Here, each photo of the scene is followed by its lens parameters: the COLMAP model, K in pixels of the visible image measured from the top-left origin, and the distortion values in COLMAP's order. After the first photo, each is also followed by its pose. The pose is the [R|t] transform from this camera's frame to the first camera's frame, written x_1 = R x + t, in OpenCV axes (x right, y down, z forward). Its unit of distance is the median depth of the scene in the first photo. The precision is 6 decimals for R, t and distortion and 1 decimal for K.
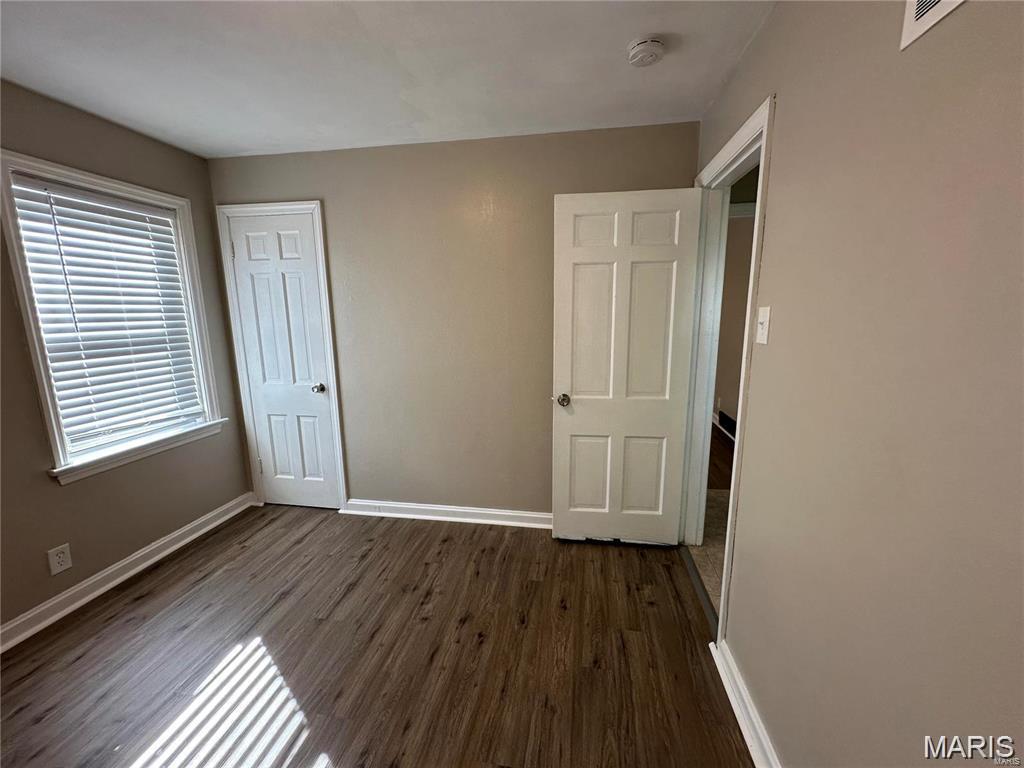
lens RADIAL K [[403.4, 0, 512.0], [0, 403.4, 384.0], [0, 0, 1]] dist [0.001198, 0.000194]
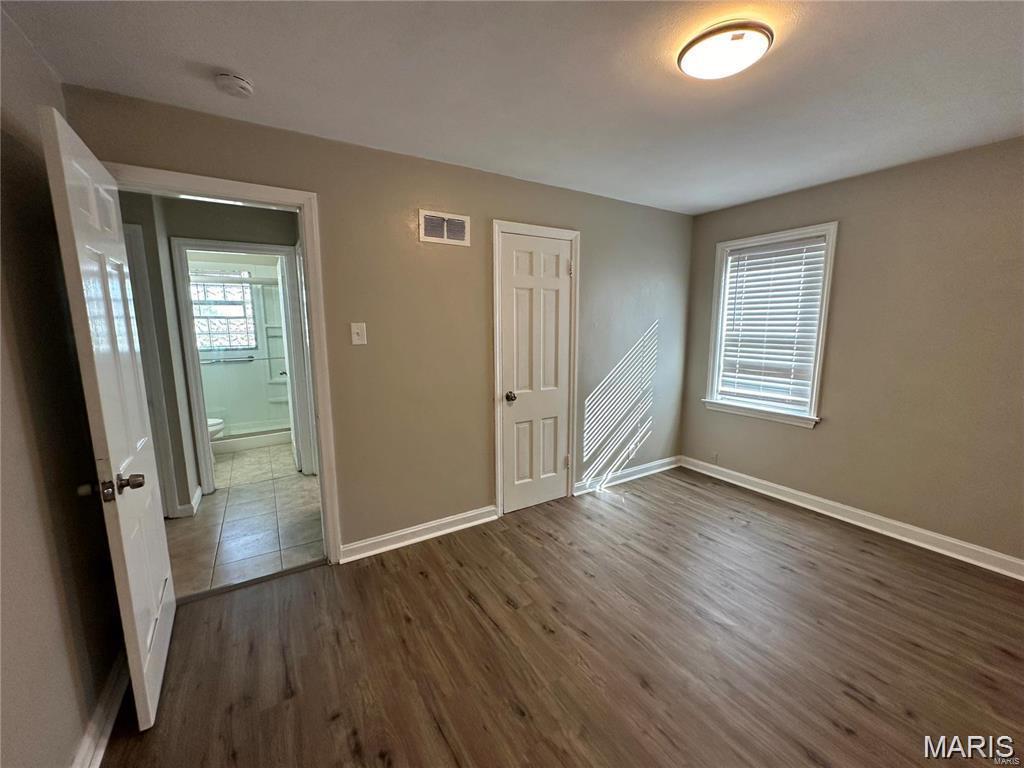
lens RADIAL K [[407.9, 0, 512.0], [0, 407.9, 384.0], [0, 0, 1]] dist [-0.002059, 0.000291]
pose [[-0.783321, 0.111139, -0.611602, 0.810594], [-0.094969, 0.950940, 0.294437, -0.337992], [0.614321, 0.288722, -0.734336, 1.749729]]
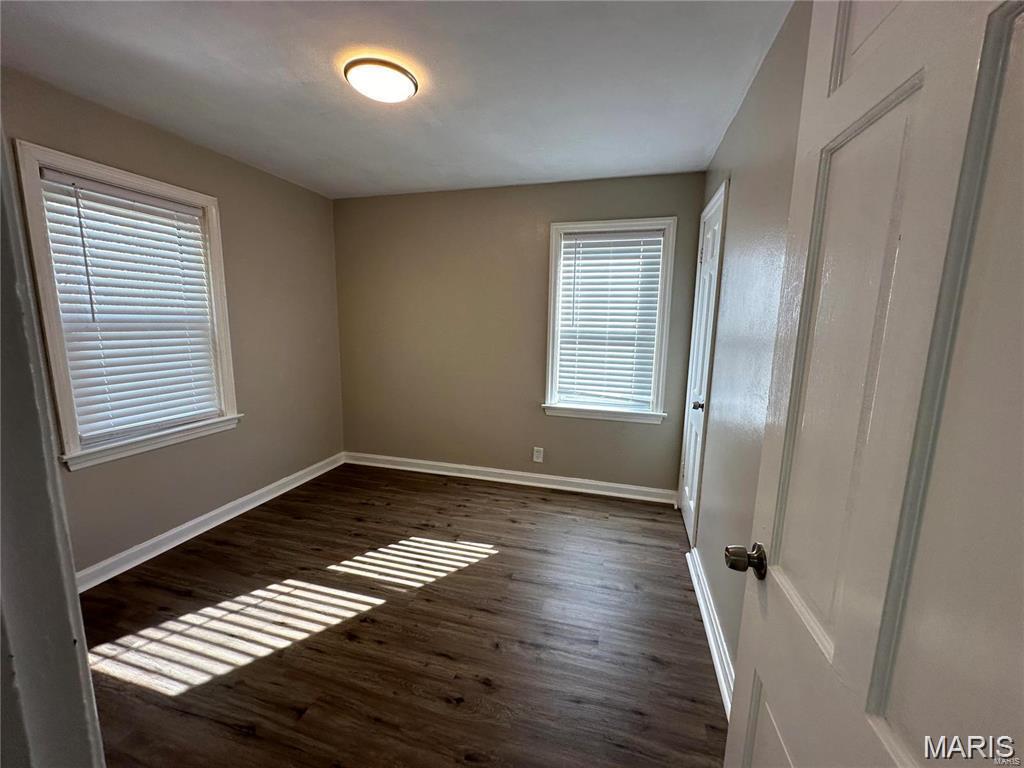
lens RADIAL K [[407.9, 0, 512.0], [0, 407.9, 384.0], [0, 0, 1]] dist [-0.002059, 0.000291]
pose [[-0.101174, 0.162528, -0.981503, 0.544730], [-0.193799, 0.964446, 0.179681, -0.149990], [0.975810, 0.208393, -0.066079, 0.896334]]
